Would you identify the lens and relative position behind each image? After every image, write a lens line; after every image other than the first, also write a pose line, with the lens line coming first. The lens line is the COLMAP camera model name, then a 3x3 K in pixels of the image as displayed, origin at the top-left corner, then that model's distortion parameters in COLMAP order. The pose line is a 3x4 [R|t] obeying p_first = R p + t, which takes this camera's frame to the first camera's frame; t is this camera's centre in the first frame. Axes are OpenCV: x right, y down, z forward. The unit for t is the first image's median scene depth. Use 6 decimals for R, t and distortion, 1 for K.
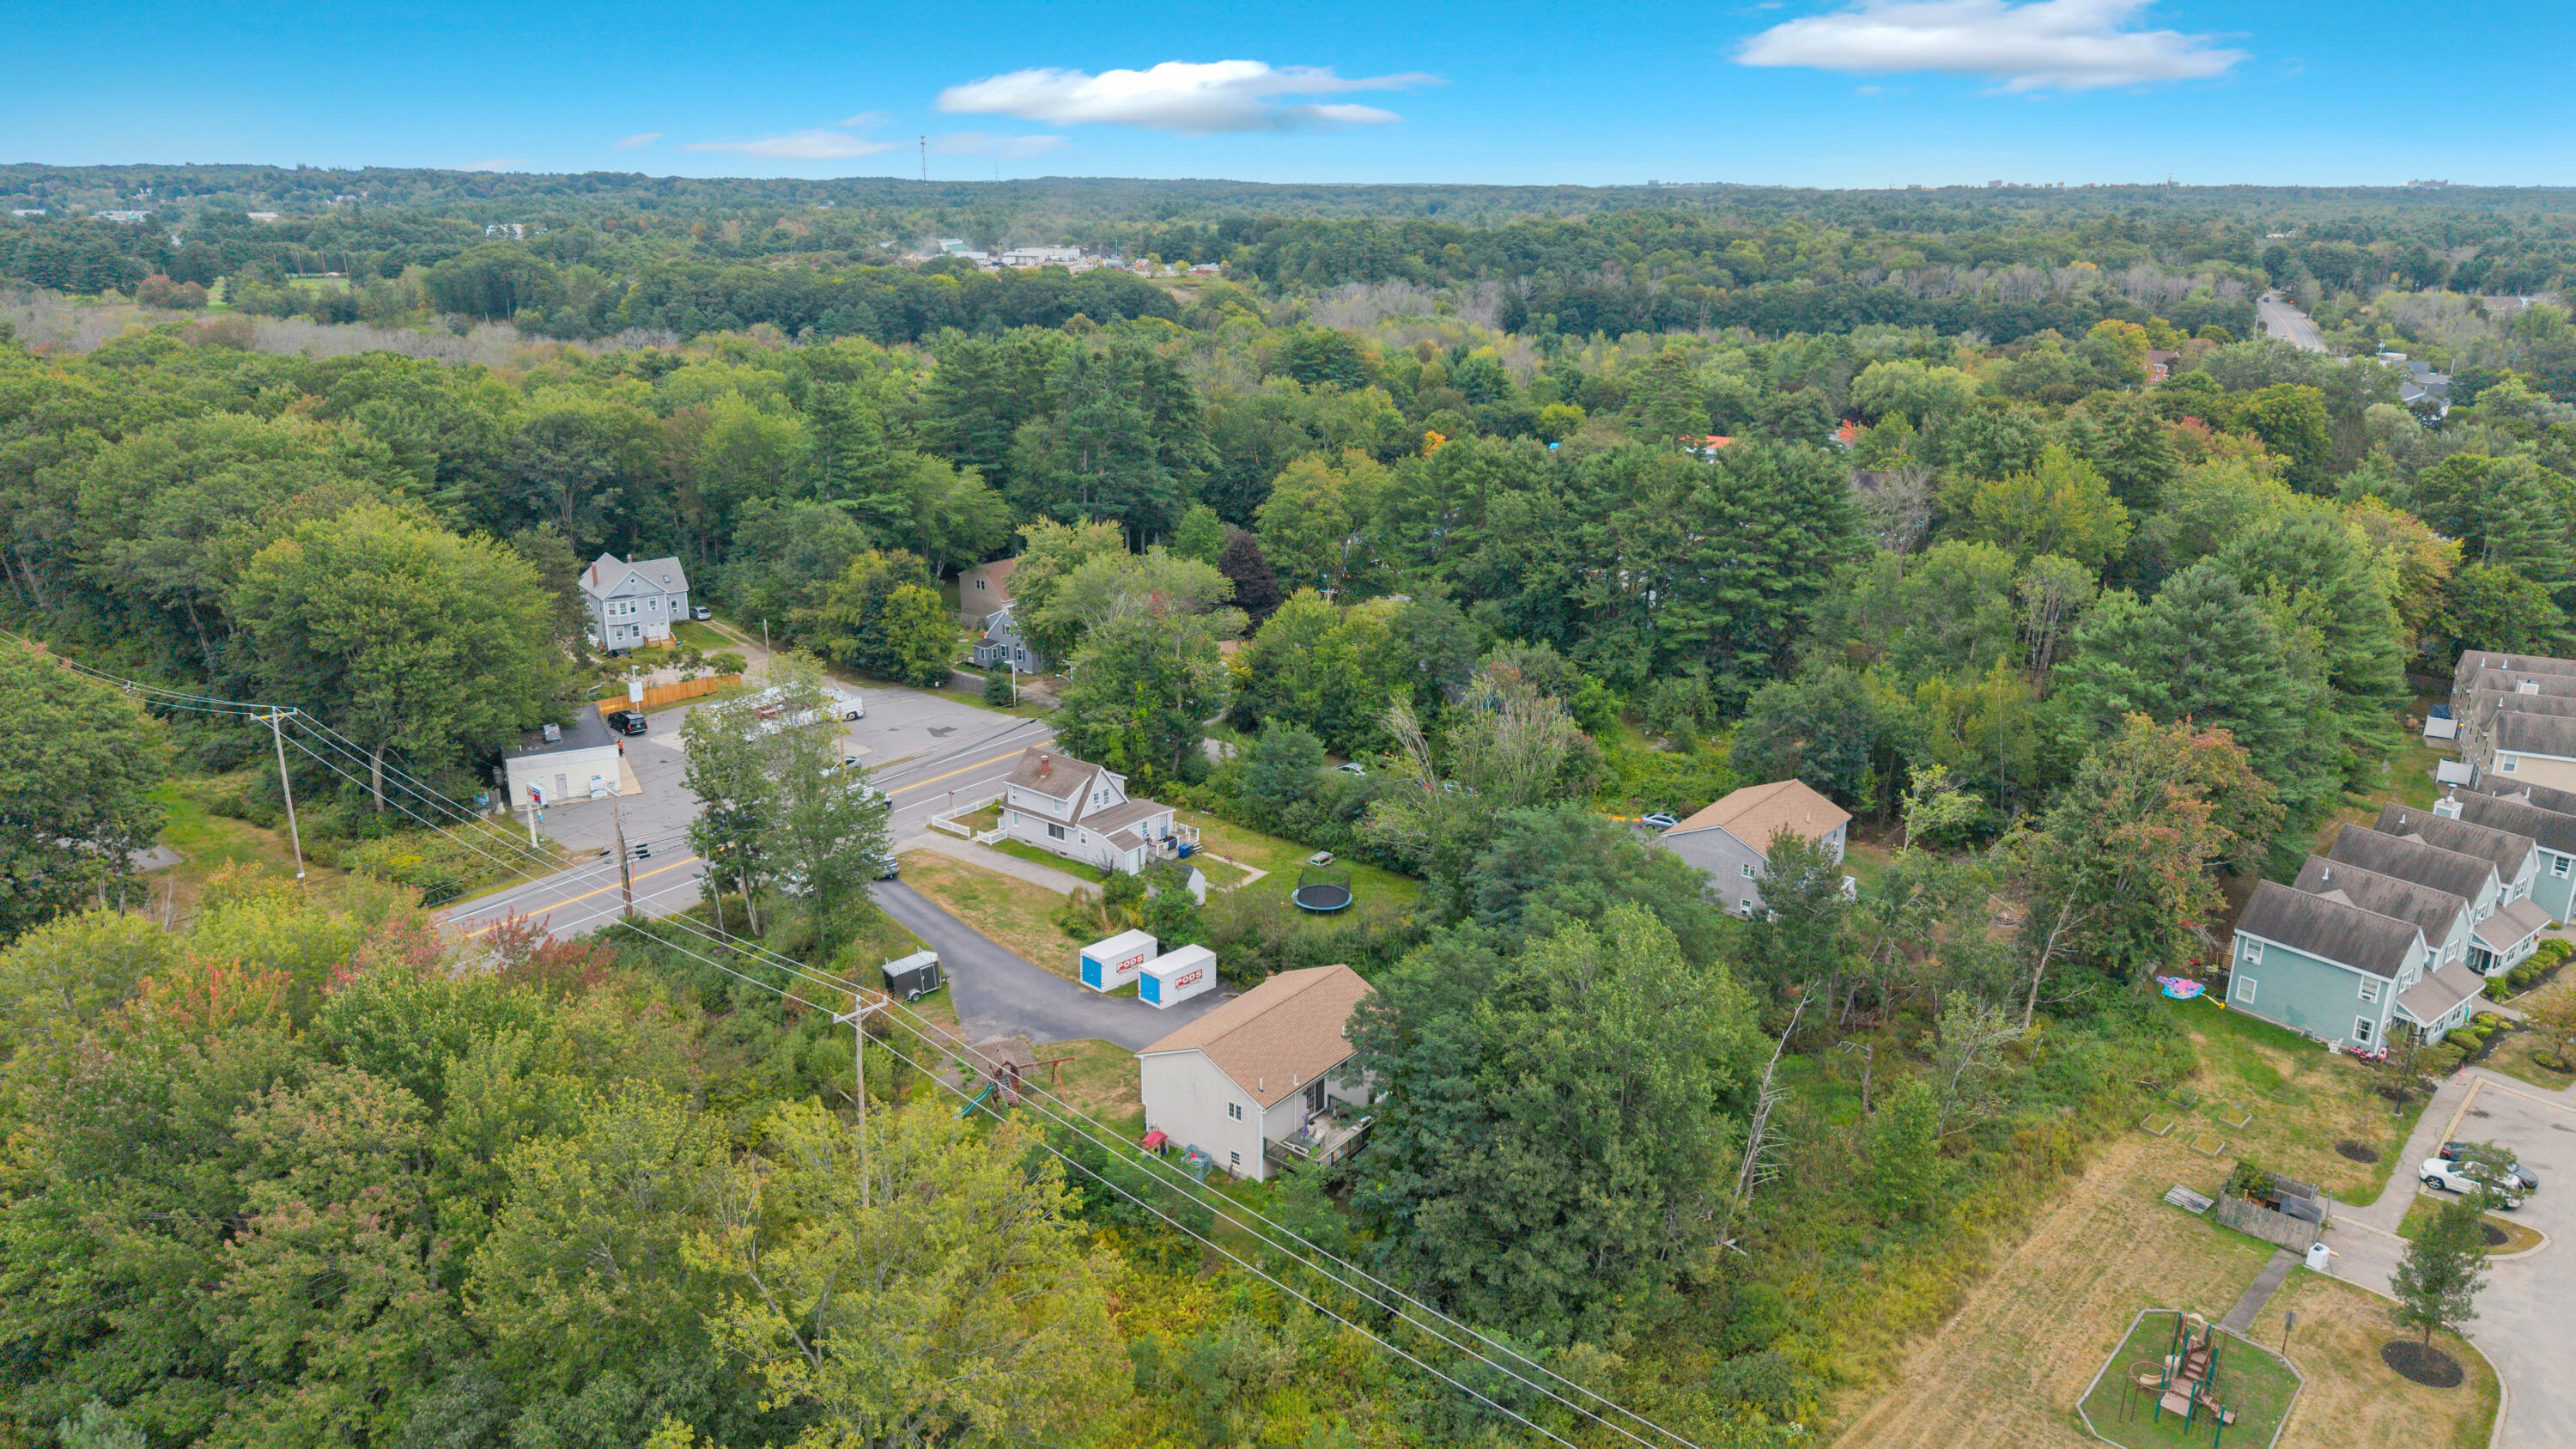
lens RADIAL K [[1747.2, 0, 1302.9], [0, 1747.2, 704.6], [0, 0, 1]] dist [0.067420, -0.066480]
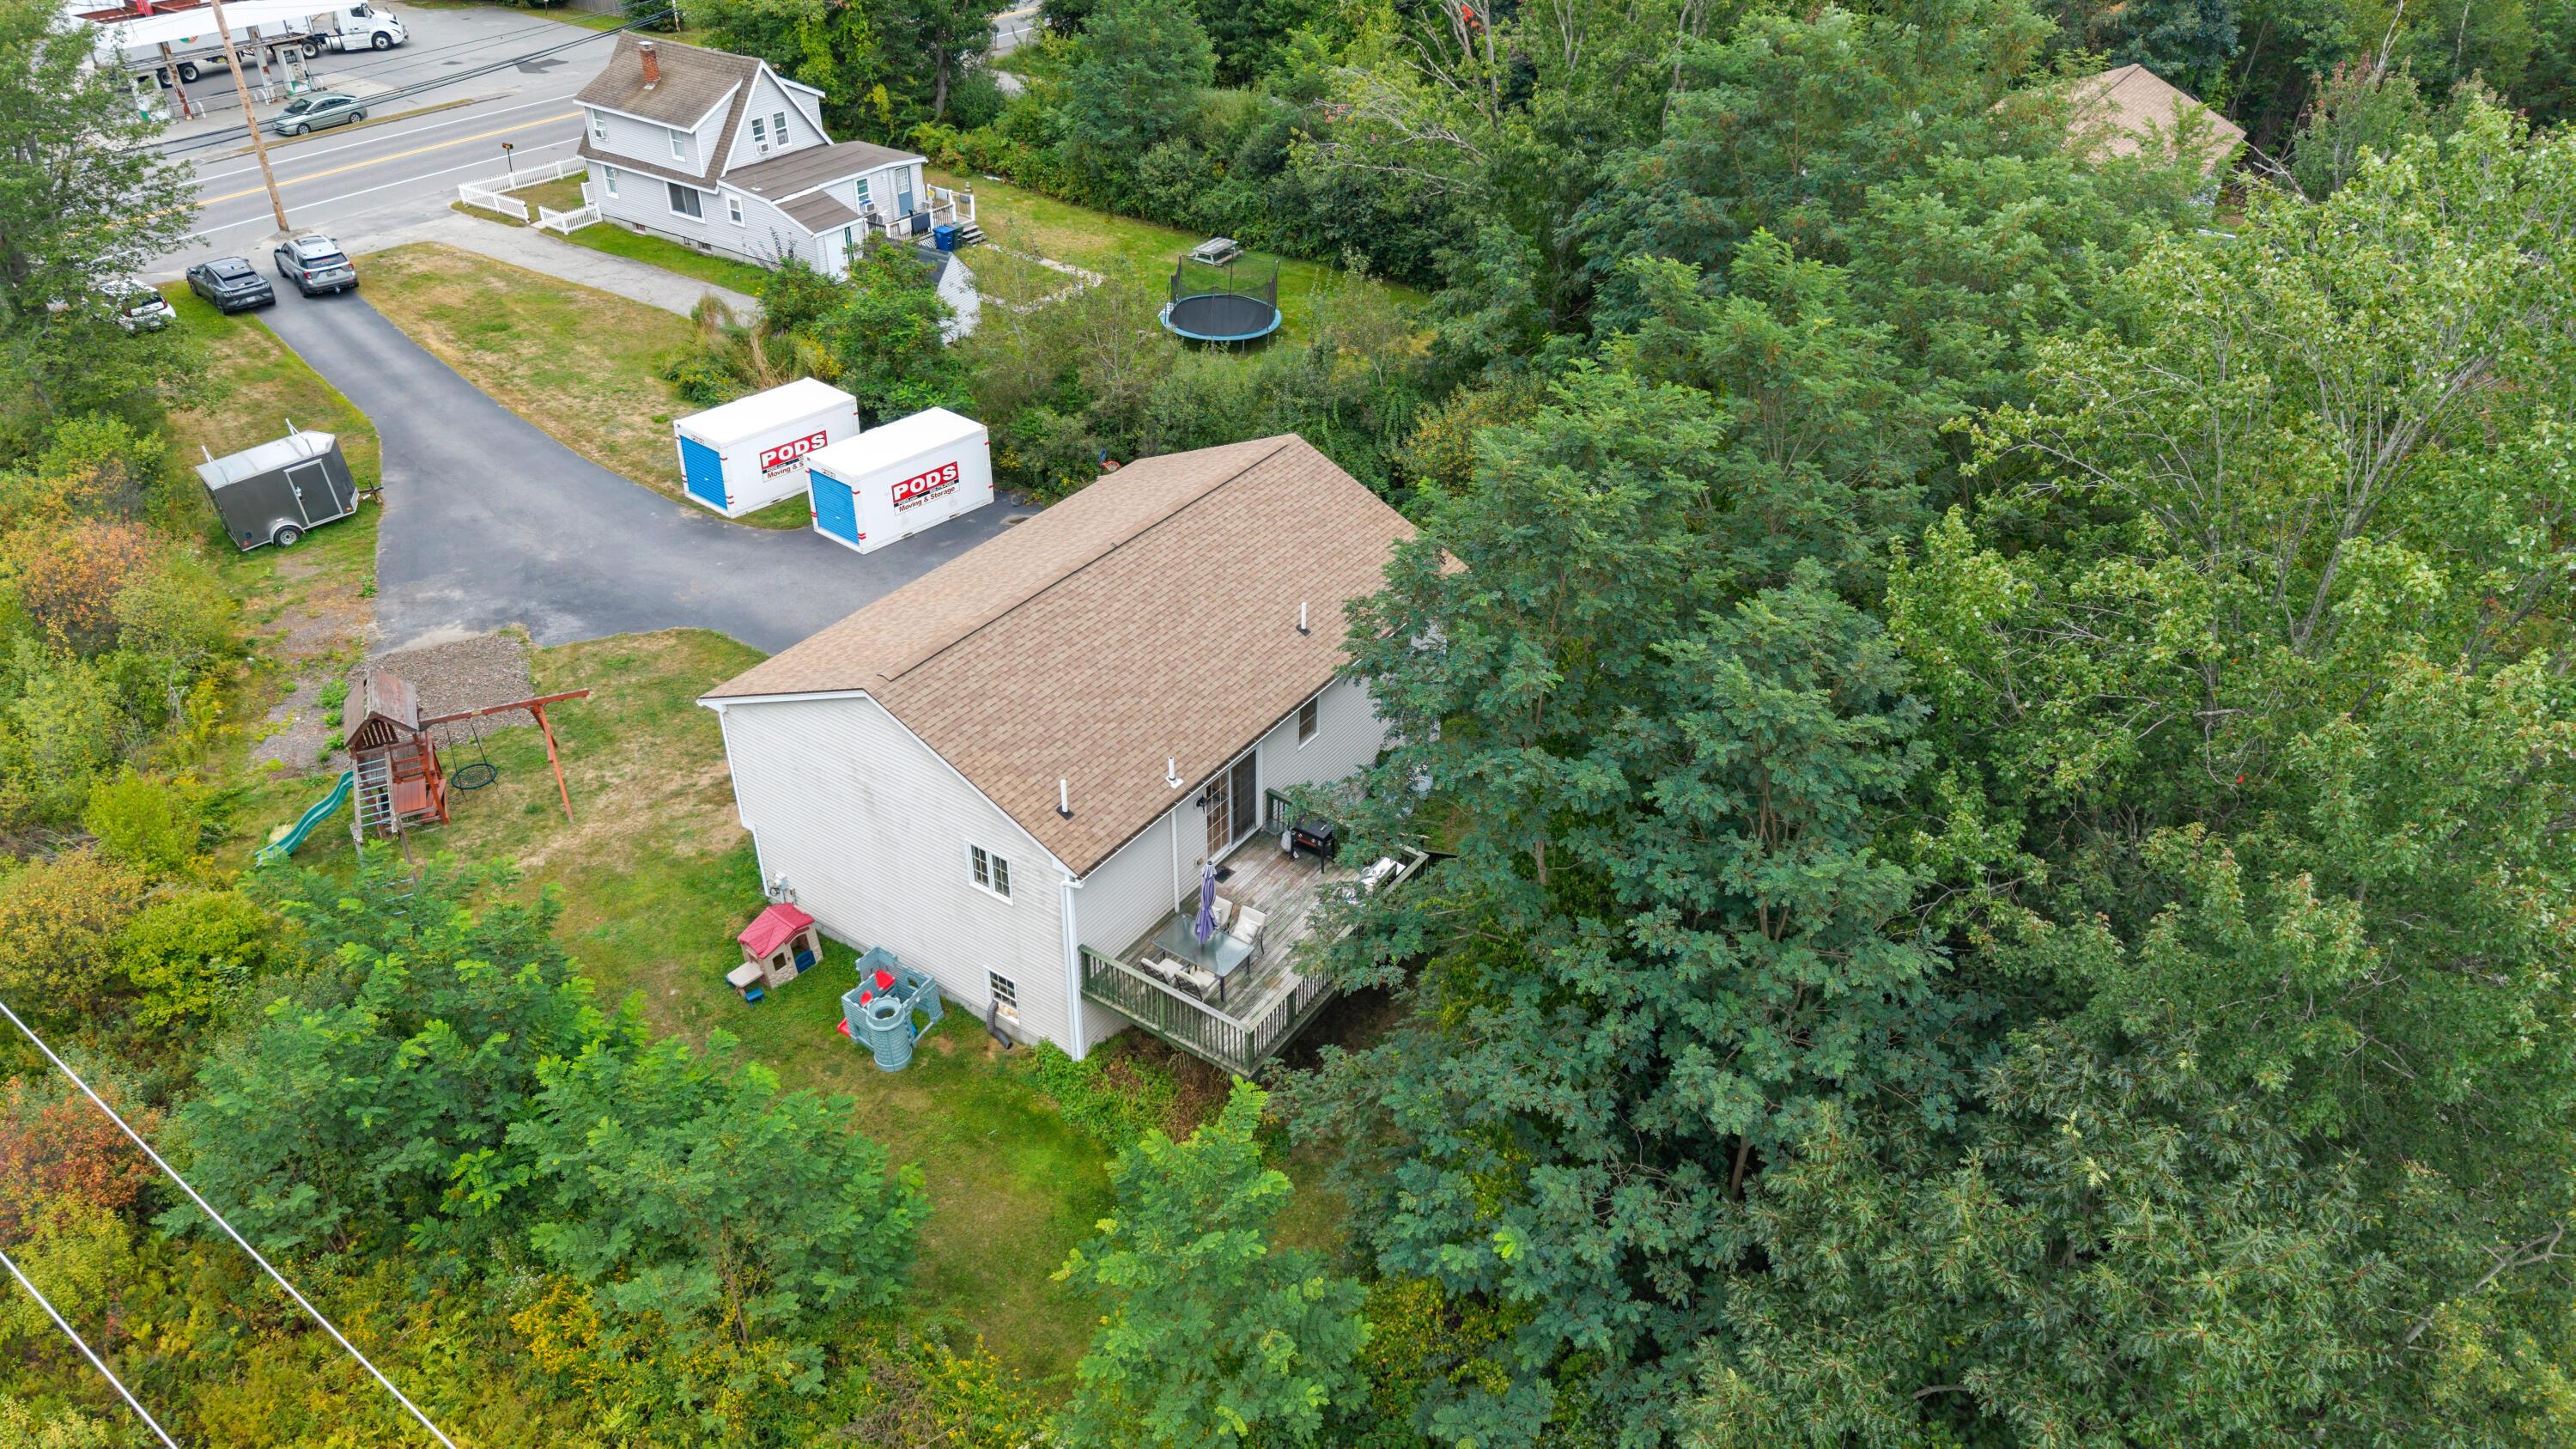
lens RADIAL K [[1747.2, 0, 1302.9], [0, 1747.2, 704.6], [0, 0, 1]] dist [0.067420, -0.066480]
pose [[0.997618, -0.029561, 0.062333, 0.000207], [0.011504, 0.962174, 0.272191, 0.083934], [-0.068022, -0.270826, 0.960222, 0.511591]]
